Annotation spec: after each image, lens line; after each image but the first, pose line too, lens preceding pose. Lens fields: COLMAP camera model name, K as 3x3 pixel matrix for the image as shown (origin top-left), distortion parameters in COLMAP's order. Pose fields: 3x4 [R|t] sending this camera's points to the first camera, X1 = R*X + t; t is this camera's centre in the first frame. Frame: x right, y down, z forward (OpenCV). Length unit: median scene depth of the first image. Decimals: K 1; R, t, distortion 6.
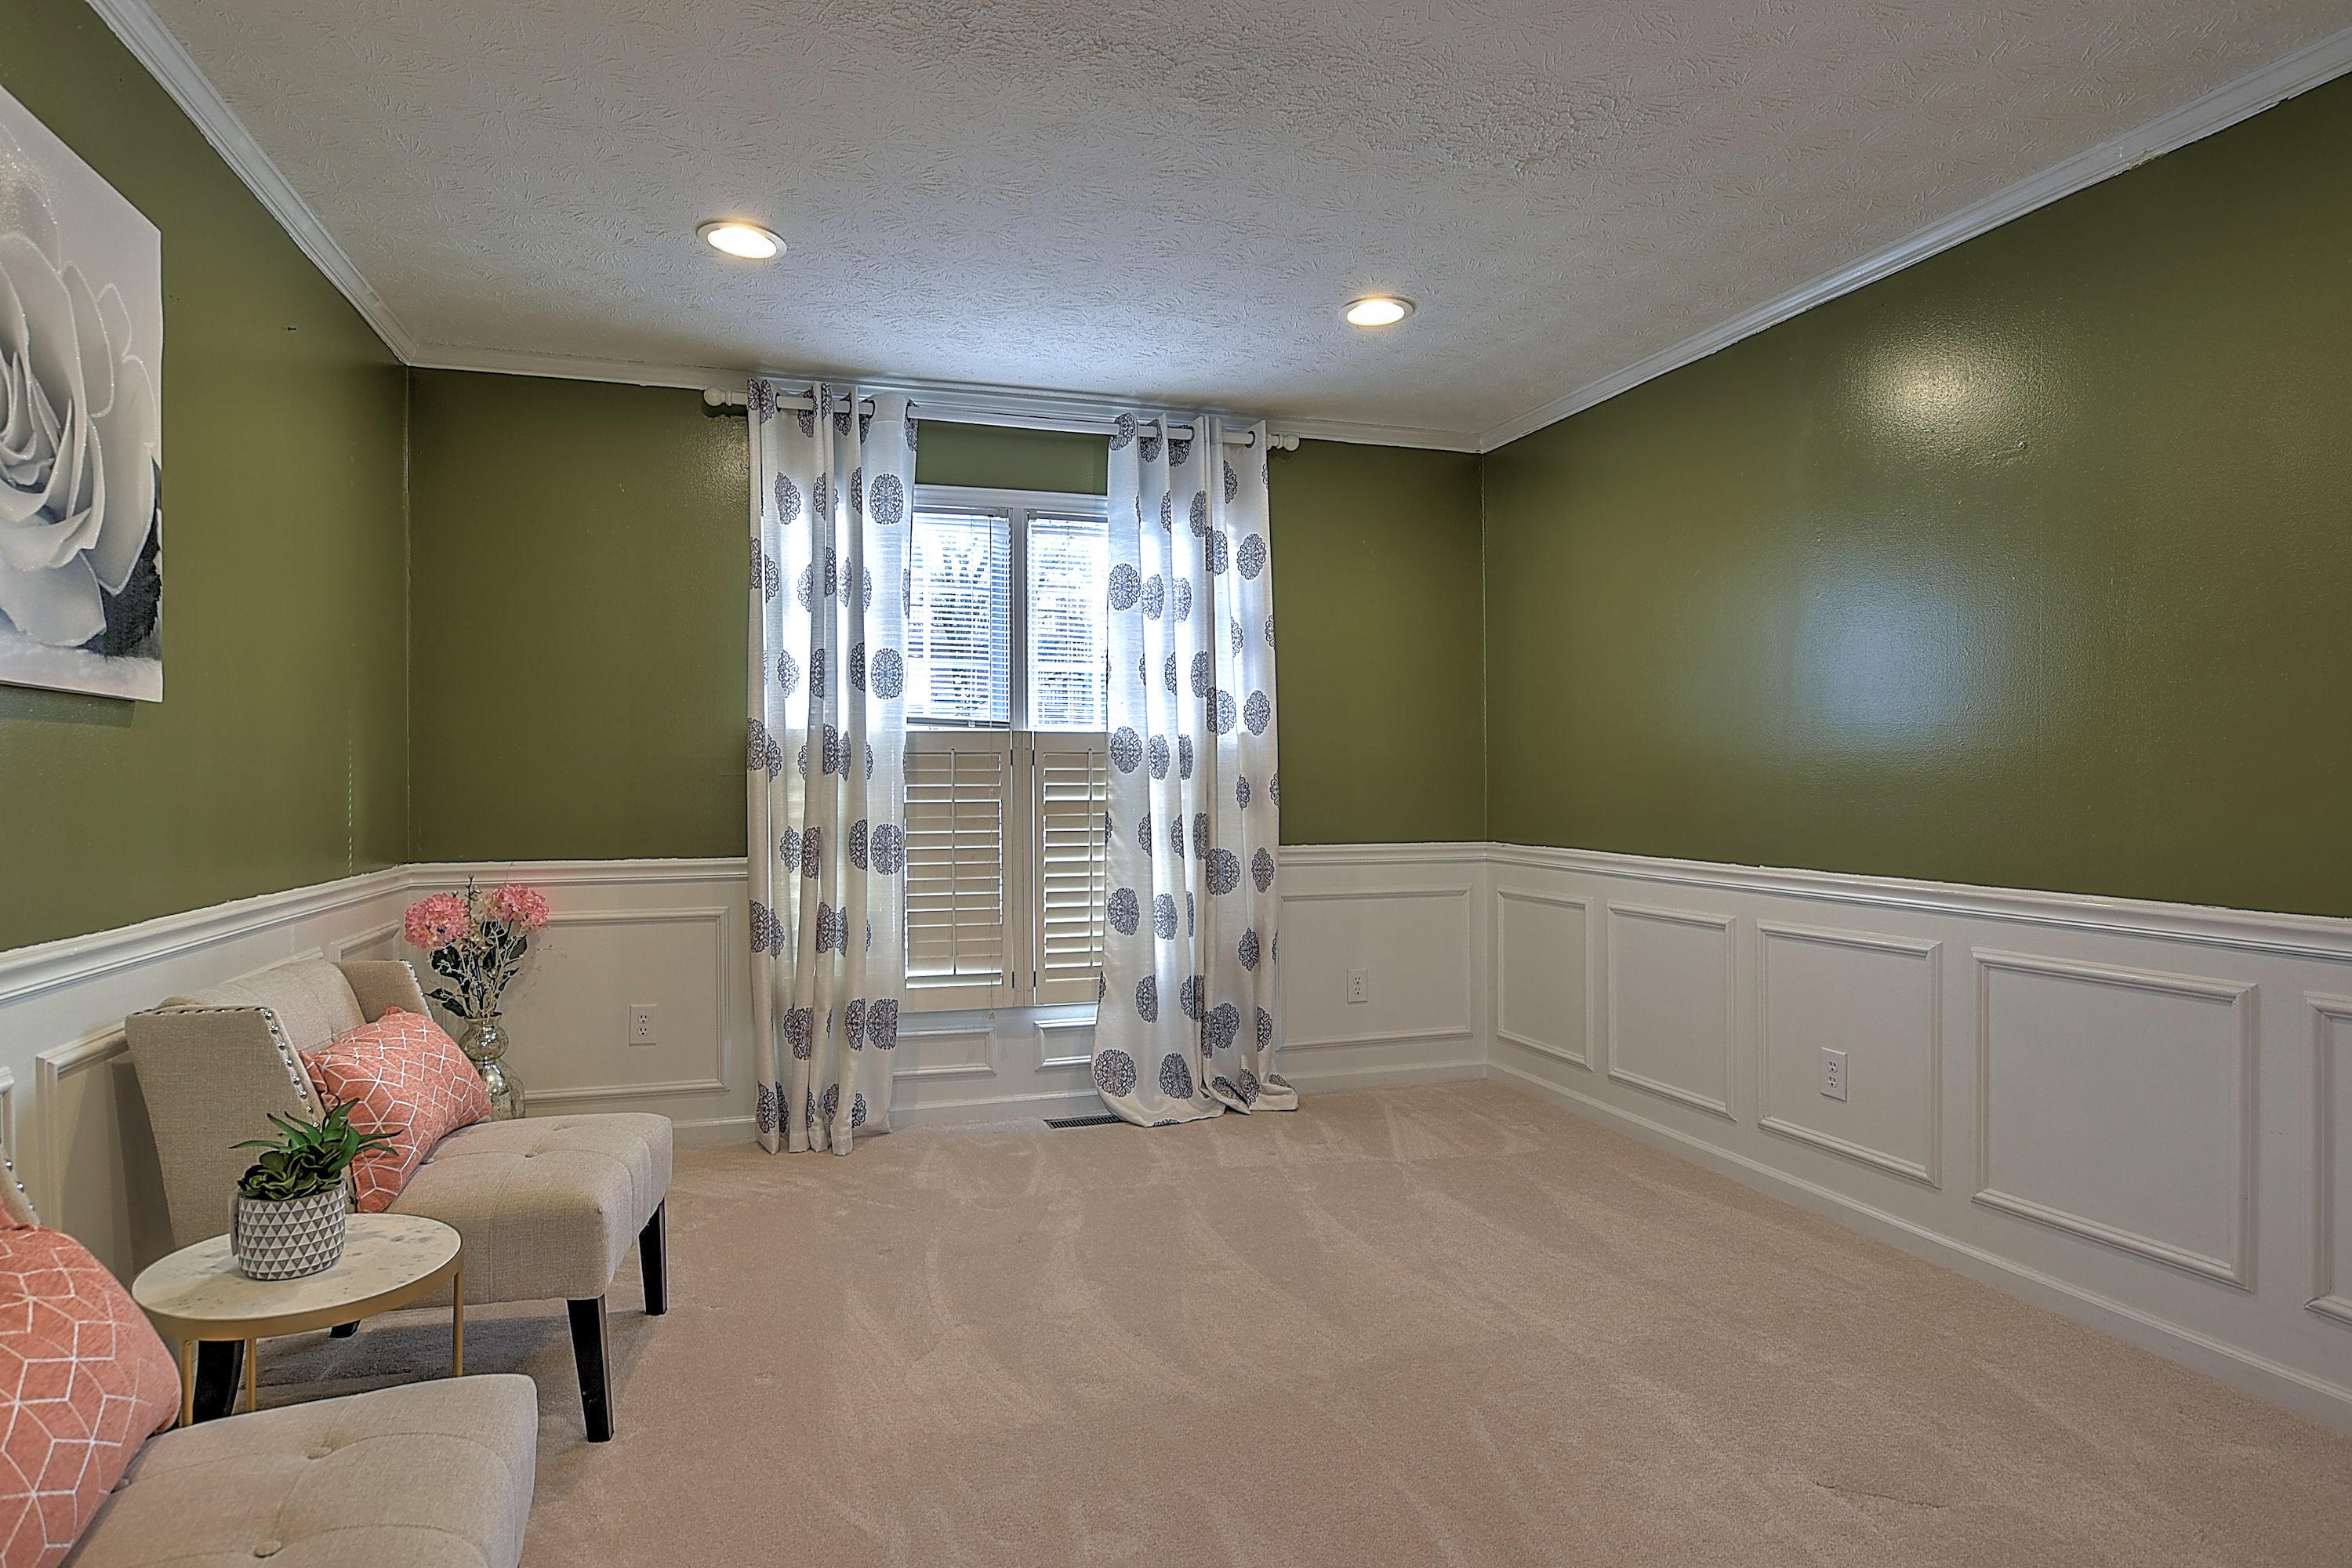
lens RADIAL K [[1255.4, 0, 1153.9], [0, 1255.4, 787.1], [0, 0, 1]] dist [-0.005173, 0.000083]
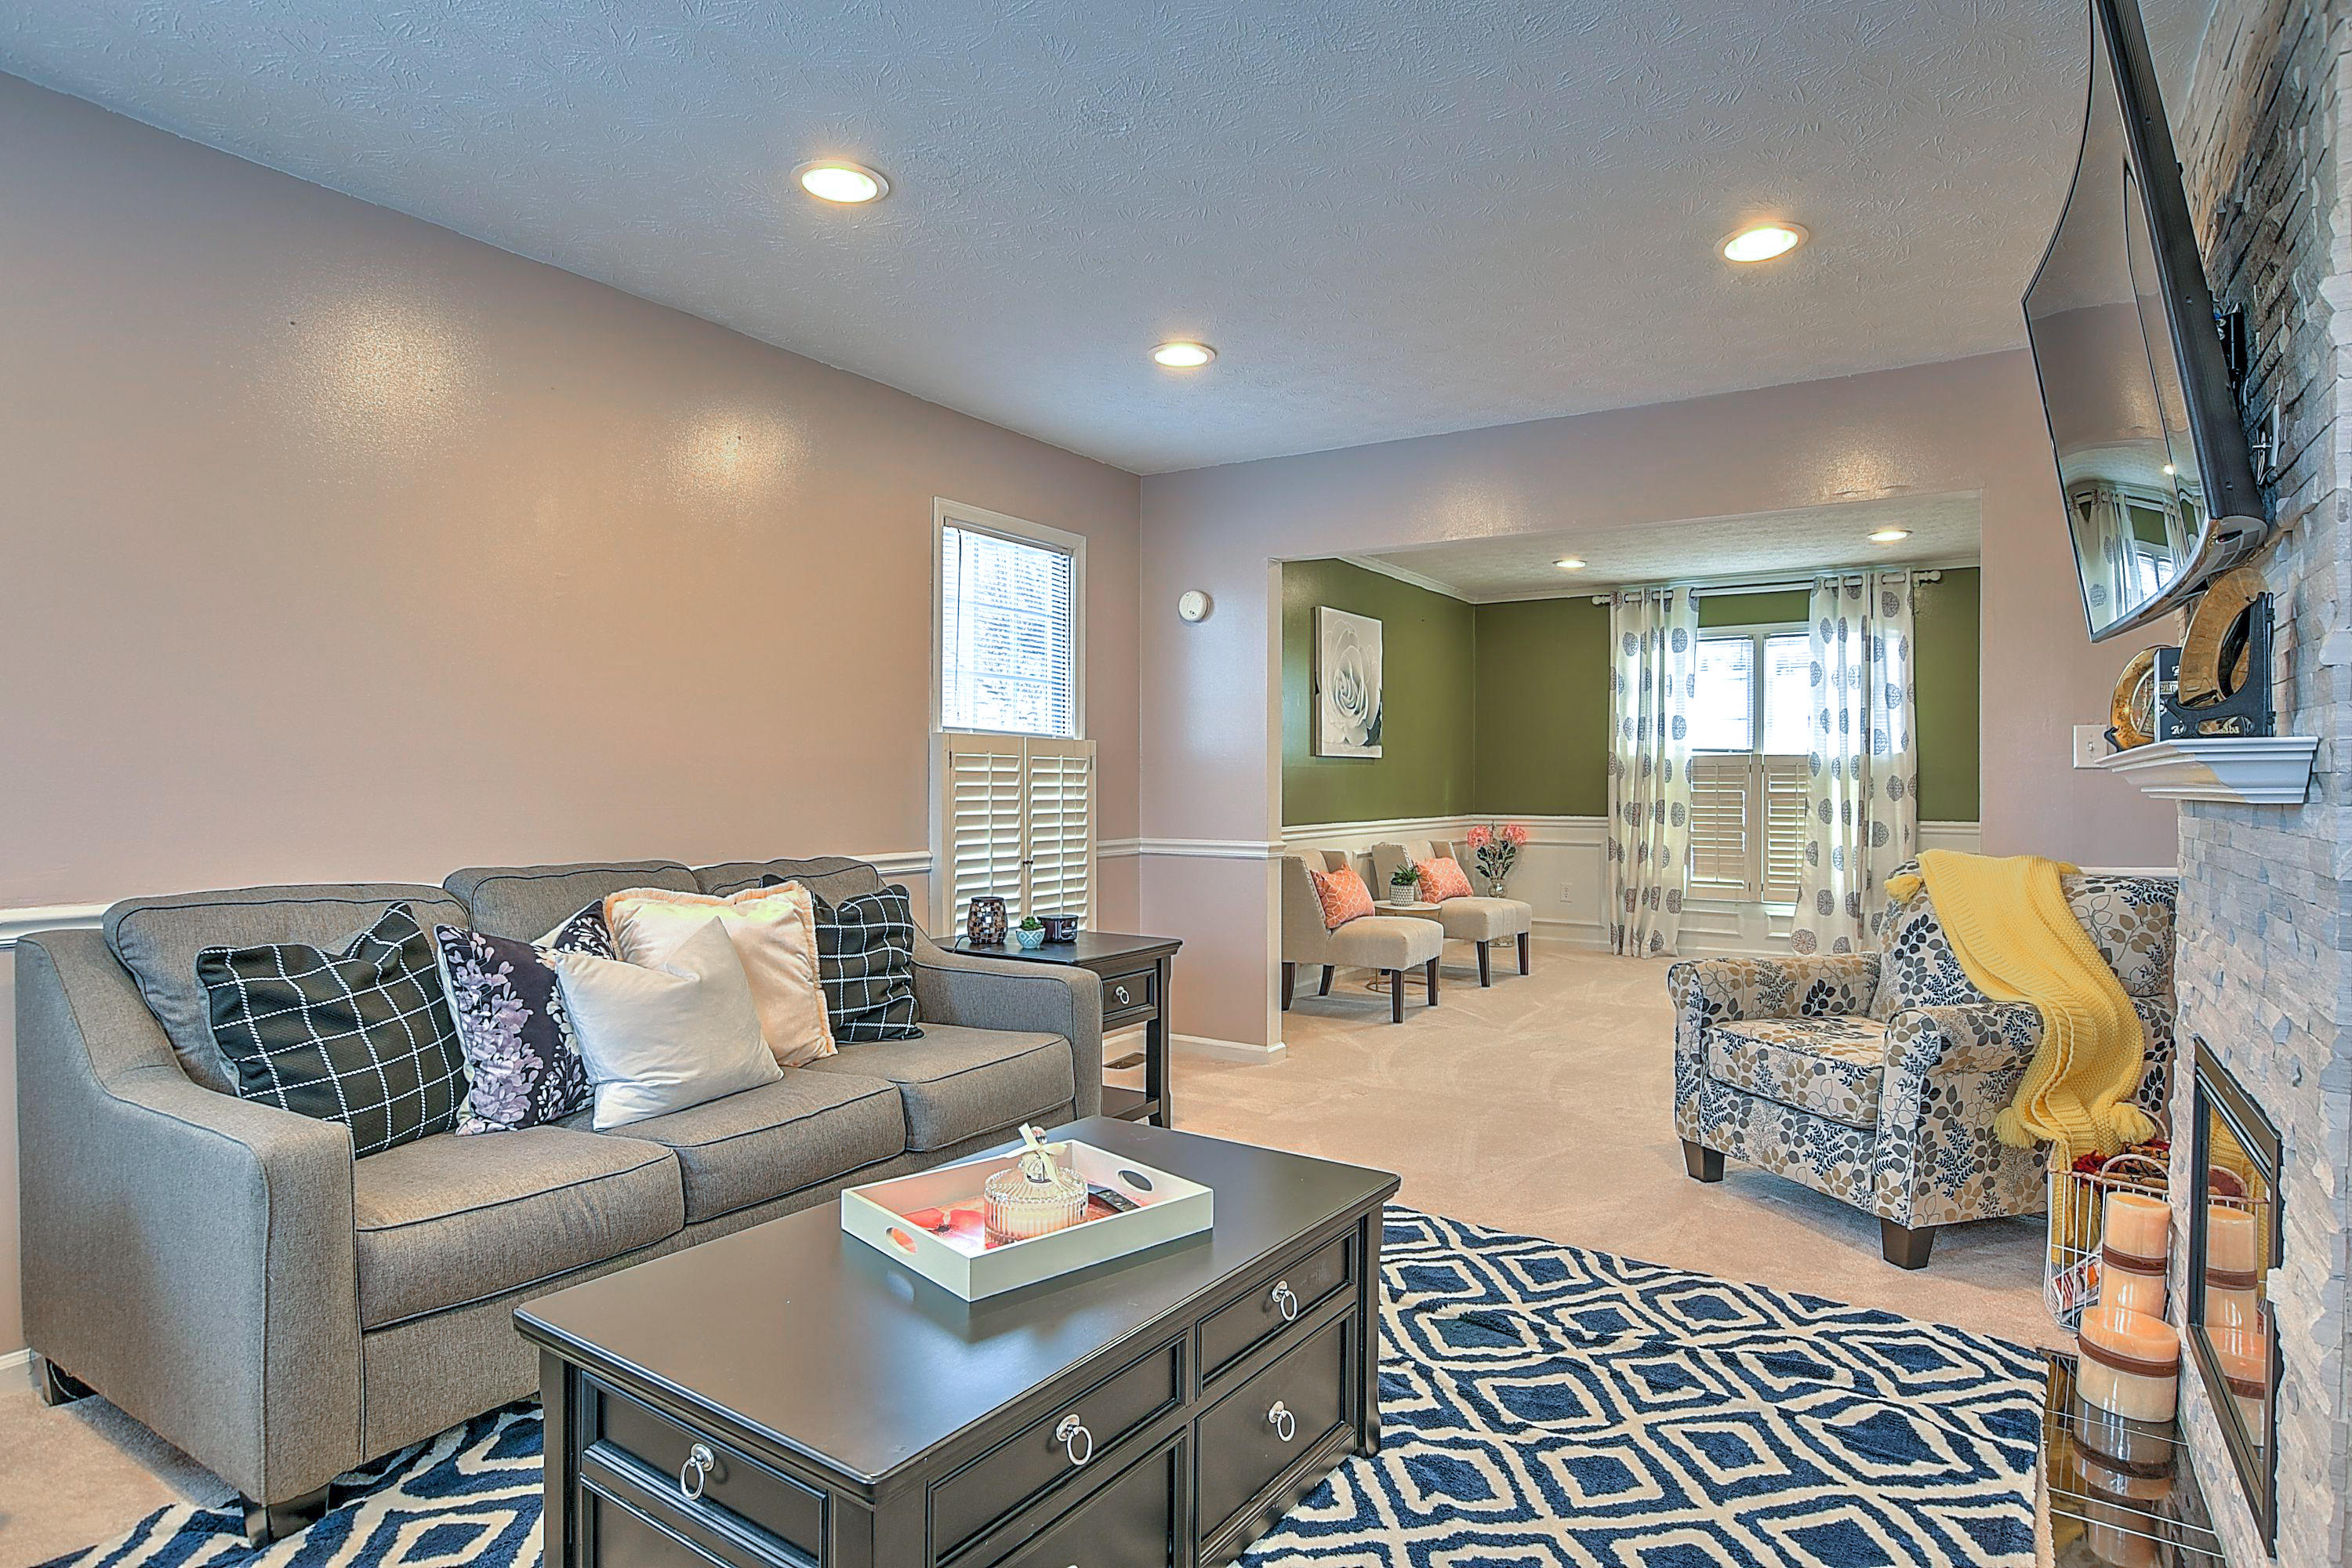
lens RADIAL K [[1255.4, 0, 1153.9], [0, 1255.4, 787.1], [0, 0, 1]] dist [-0.005173, 0.000083]
pose [[0.623143, 0.004508, -0.782095, 0.814739], [-0.007018, 0.999975, 0.000172, 0.010250], [0.782076, 0.005382, 0.623159, -0.882052]]
